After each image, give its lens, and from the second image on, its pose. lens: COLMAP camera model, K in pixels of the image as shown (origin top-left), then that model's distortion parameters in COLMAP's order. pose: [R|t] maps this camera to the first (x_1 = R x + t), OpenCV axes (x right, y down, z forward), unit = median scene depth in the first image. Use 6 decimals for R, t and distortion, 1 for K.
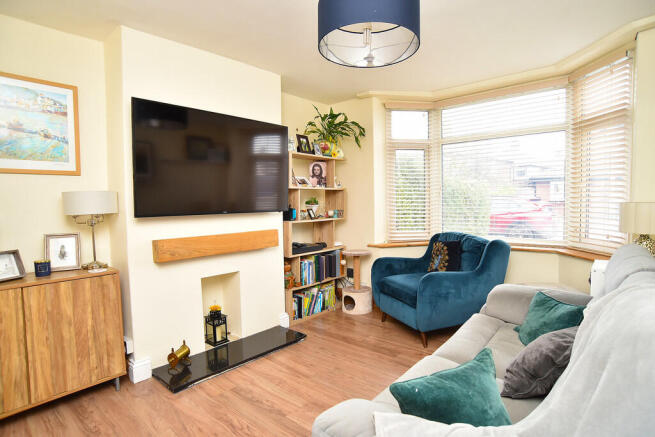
lens RADIAL K [[334.5, 0, 327.5], [0, 334.5, 218.5], [0, 0, 1]] dist [-0.064472, 0.000338]
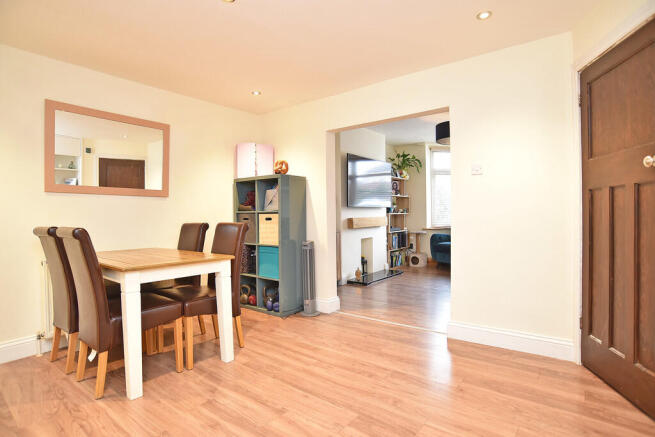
lens RADIAL K [[334.5, 0, 327.5], [0, 334.5, 218.5], [0, 0, 1]] dist [-0.064472, 0.000338]
pose [[0.996759, 0.005588, 0.080255, -0.551275], [-0.002511, 0.999260, -0.038383, 0.100251], [-0.080411, 0.038057, 0.996035, -0.741686]]
